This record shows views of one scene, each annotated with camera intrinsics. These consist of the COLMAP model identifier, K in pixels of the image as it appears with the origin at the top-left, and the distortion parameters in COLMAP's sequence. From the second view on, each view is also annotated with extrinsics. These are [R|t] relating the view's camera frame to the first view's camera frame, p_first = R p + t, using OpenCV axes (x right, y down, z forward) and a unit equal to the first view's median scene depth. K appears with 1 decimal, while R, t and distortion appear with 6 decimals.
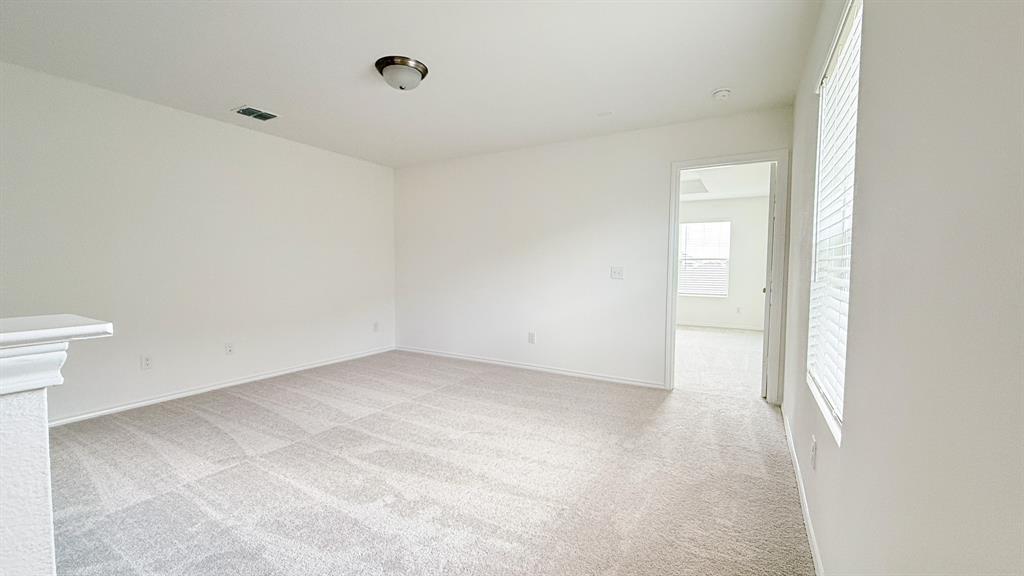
lens RADIAL K [[414.9, 0, 510.8], [0, 414.9, 288.3], [0, 0, 1]] dist [0.002478, -0.000046]
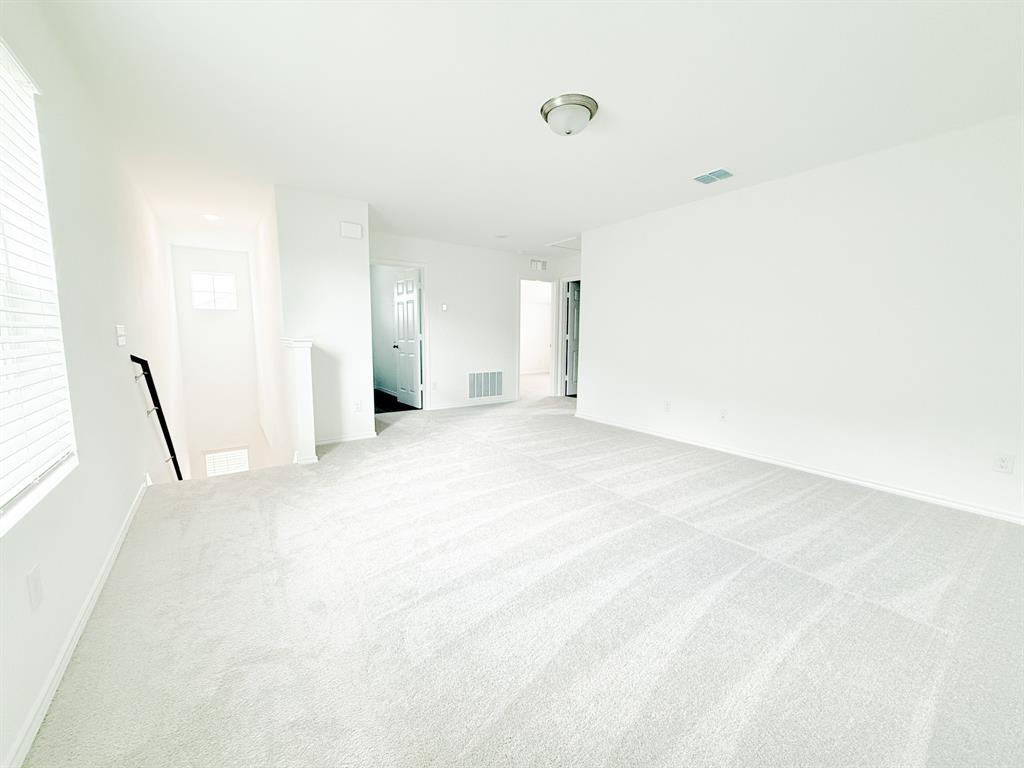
lens RADIAL K [[409.5, 0, 511.4], [0, 409.5, 381.1], [0, 0, 1]] dist [-0.001400, 0.000053]
pose [[-0.419238, 0.081691, -0.904194, 0.485328], [-0.070283, 0.990034, 0.122033, -0.027818], [0.905152, 0.114710, -0.409318, 1.002016]]
